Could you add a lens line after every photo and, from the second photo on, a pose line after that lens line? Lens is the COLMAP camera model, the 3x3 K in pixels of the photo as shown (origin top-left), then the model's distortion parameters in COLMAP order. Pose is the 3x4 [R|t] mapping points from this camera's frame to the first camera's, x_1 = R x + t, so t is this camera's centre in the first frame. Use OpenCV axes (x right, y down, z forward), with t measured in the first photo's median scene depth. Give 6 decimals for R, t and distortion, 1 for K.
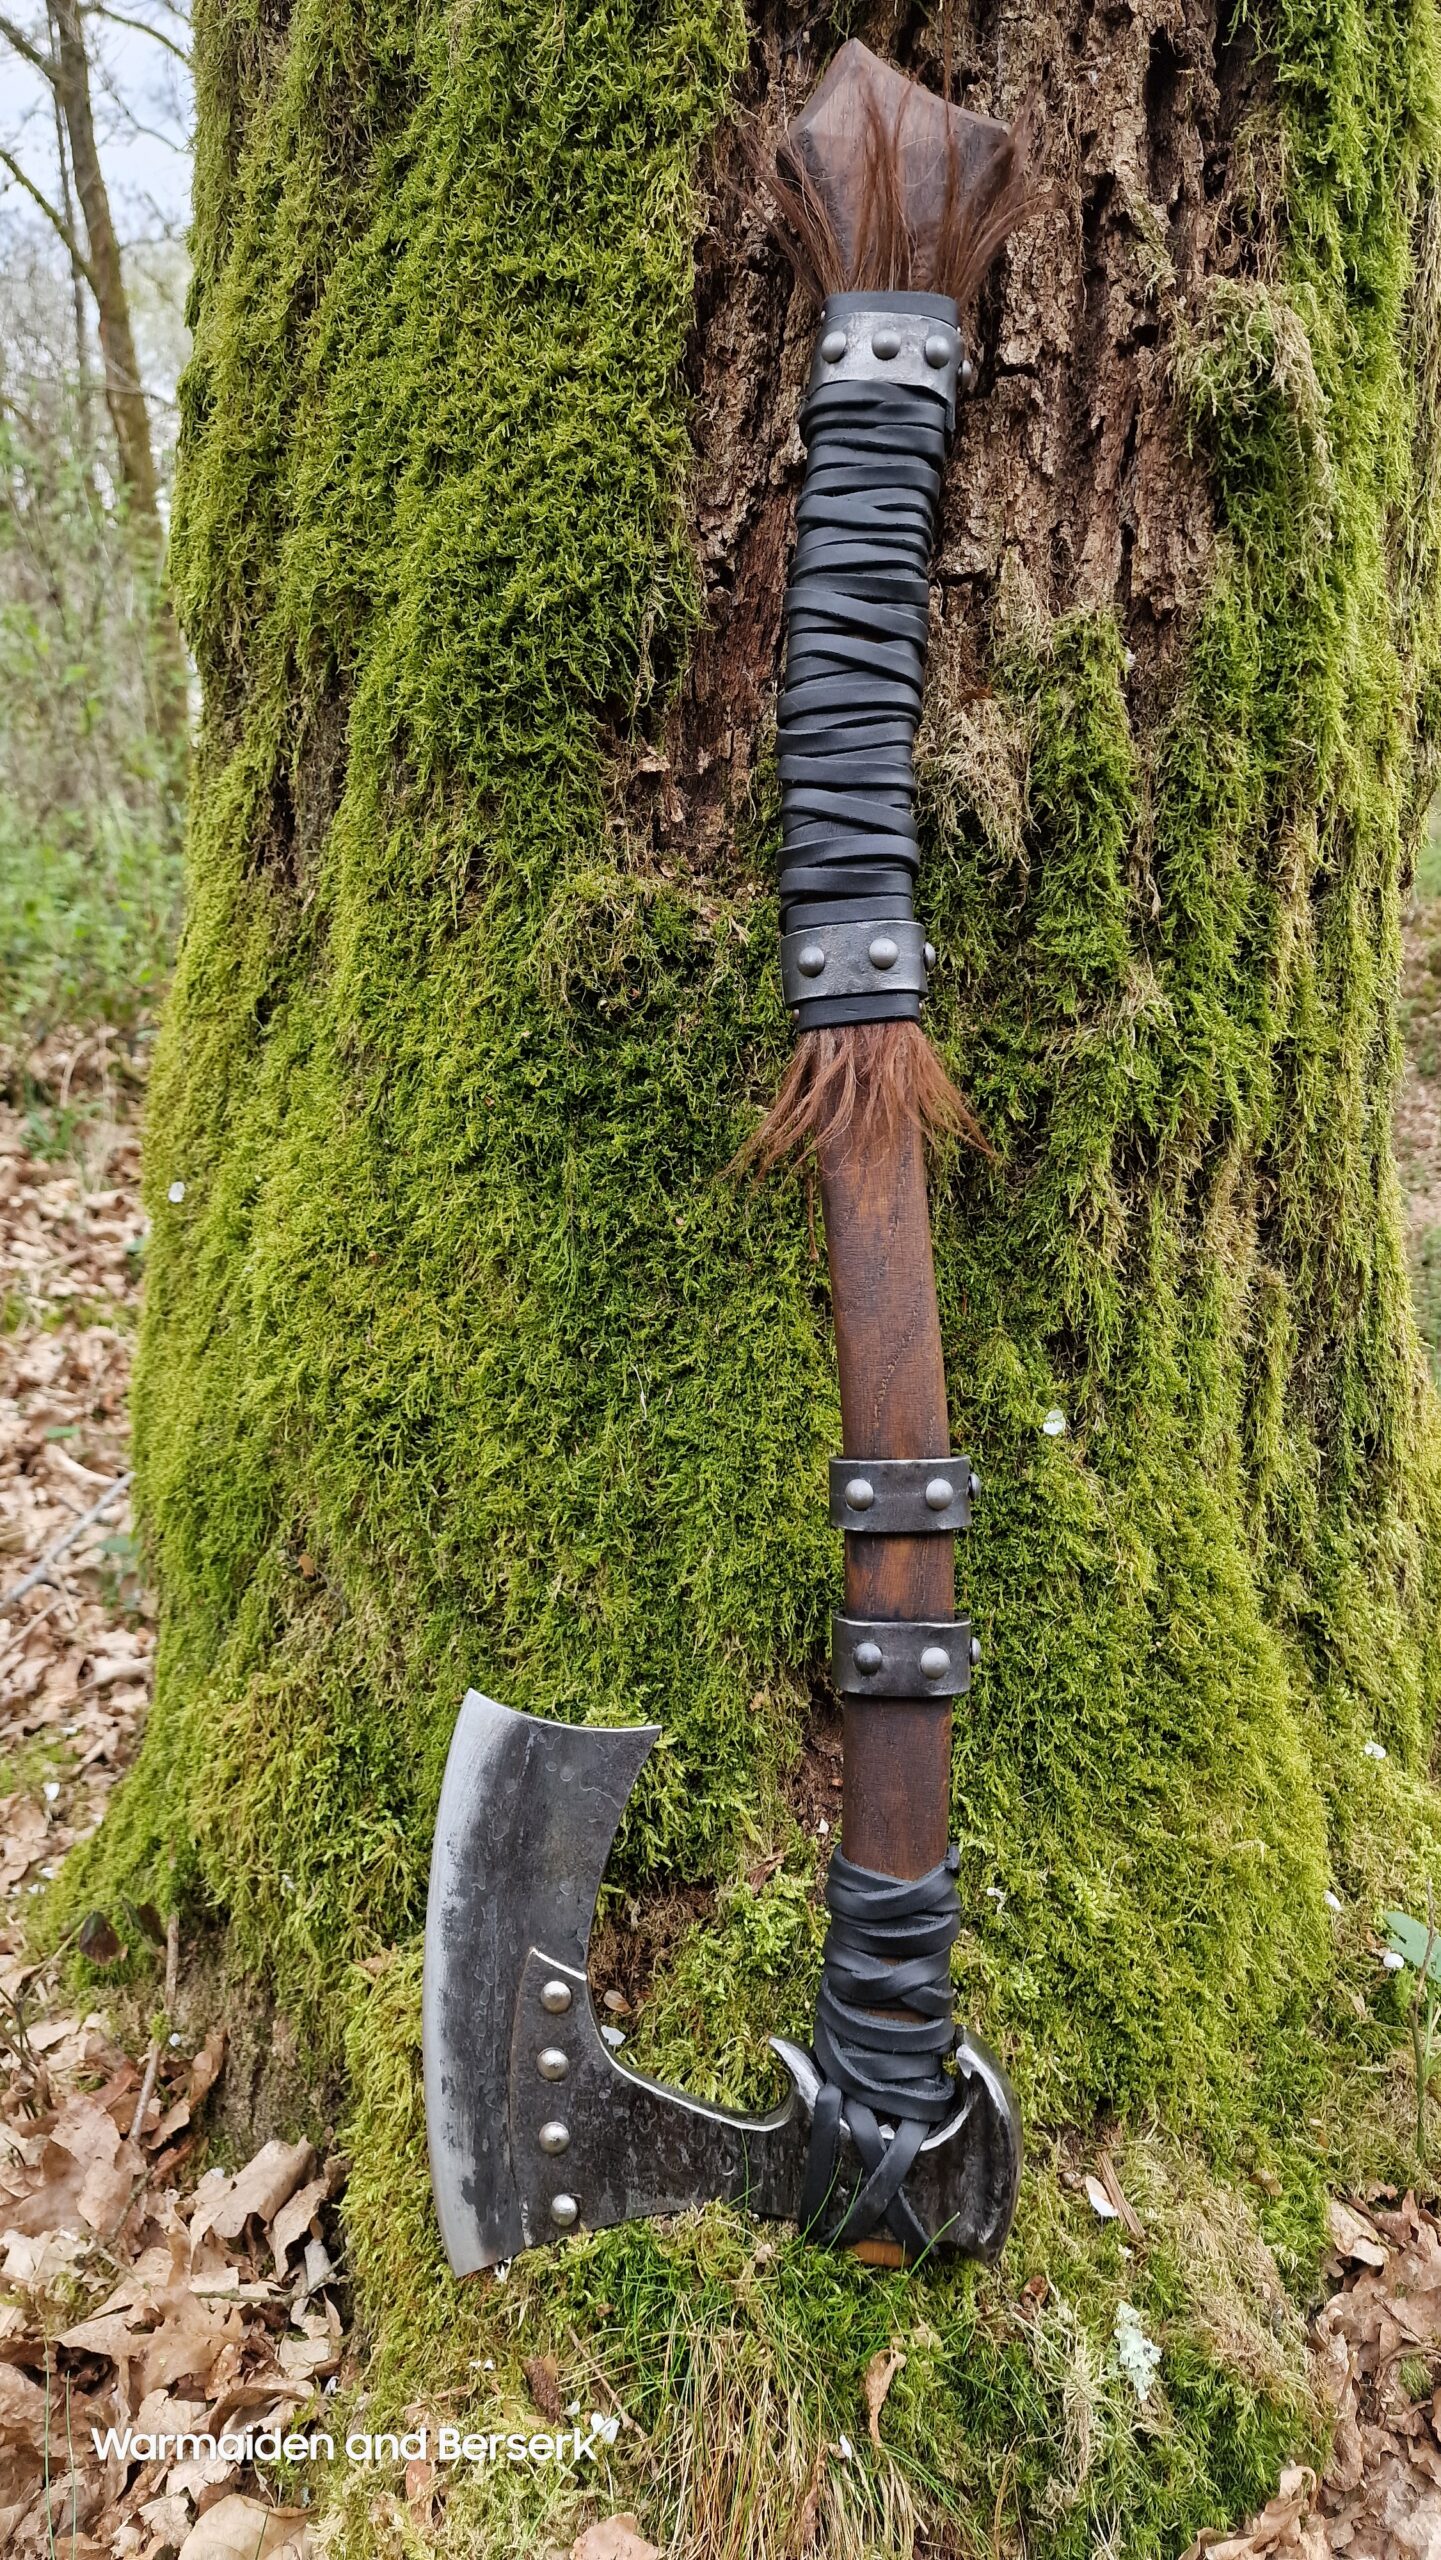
lens RADIAL K [[1710.7, 0, 702.6], [0, 1710.7, 1264.7], [0, 0, 1]] dist [0.050184, -0.032487]
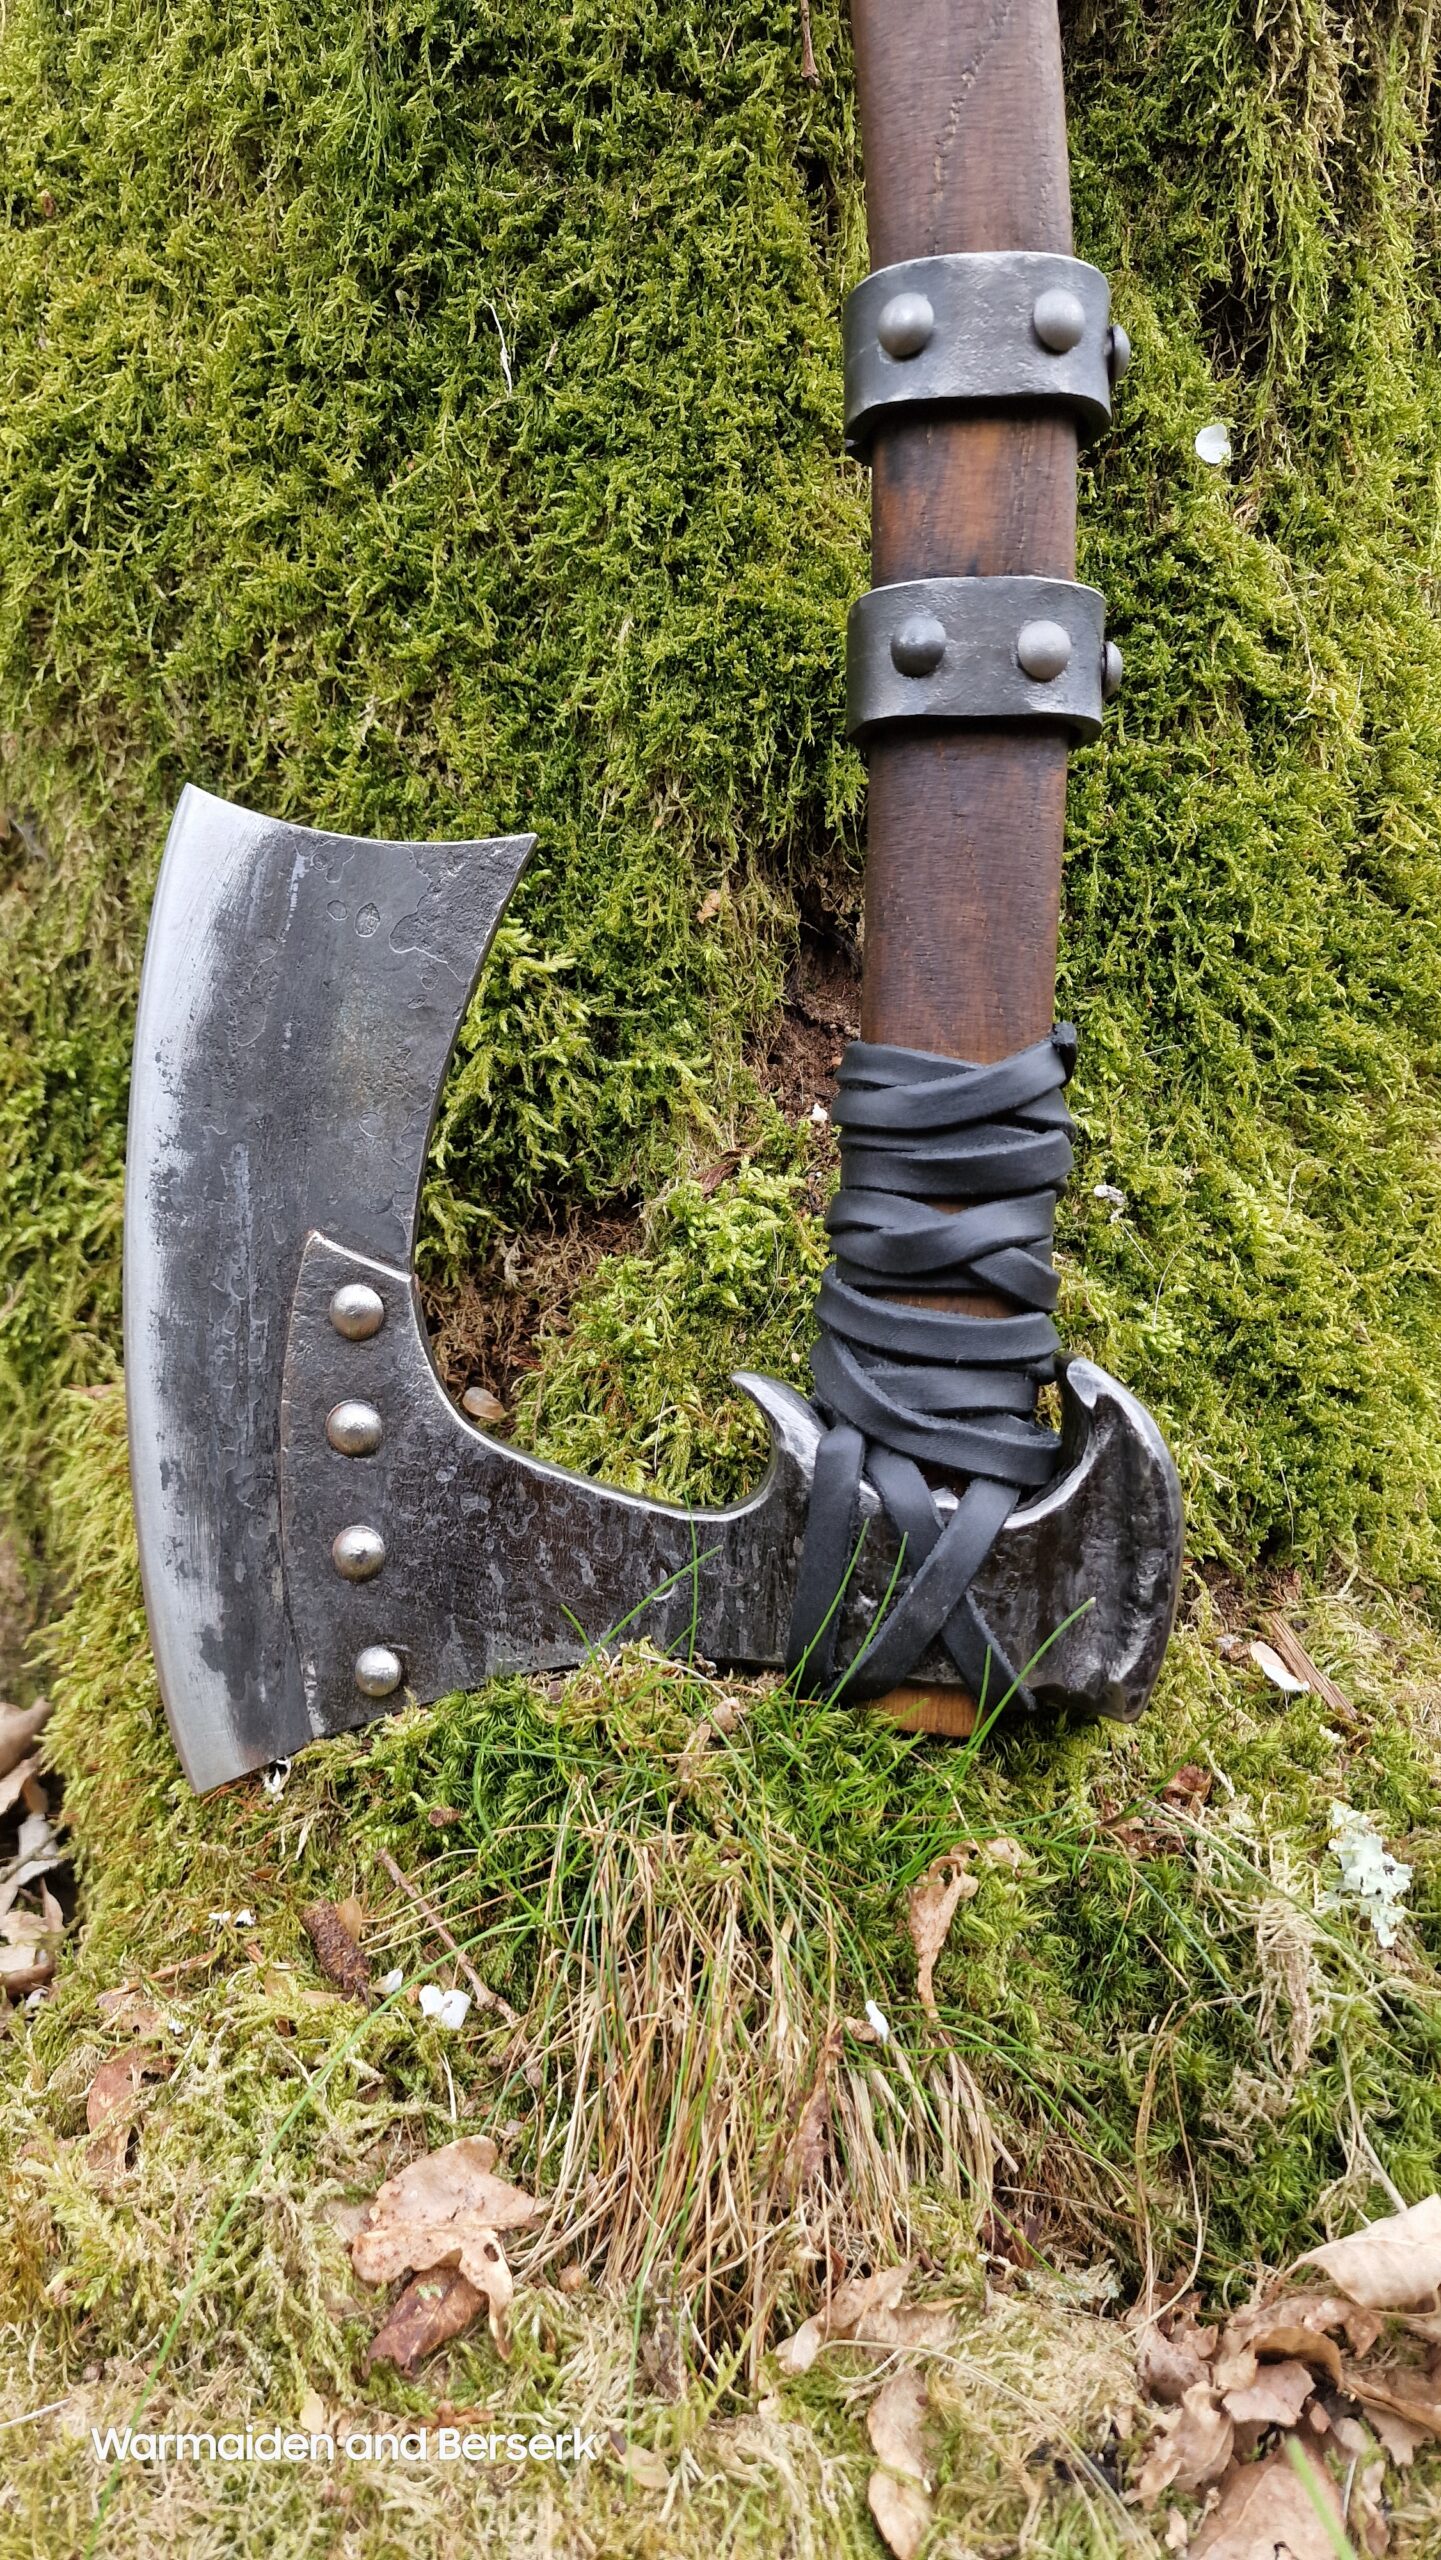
lens RADIAL K [[1710.7, 0, 703.9], [0, 1710.7, 1274.7], [0, 0, 1]] dist [0.050184, -0.032487]
pose [[0.999527, -0.009068, 0.029396, 0.011504], [0.006167, 0.995235, 0.097313, 0.331099], [-0.030138, -0.097086, 0.994820, 0.405957]]
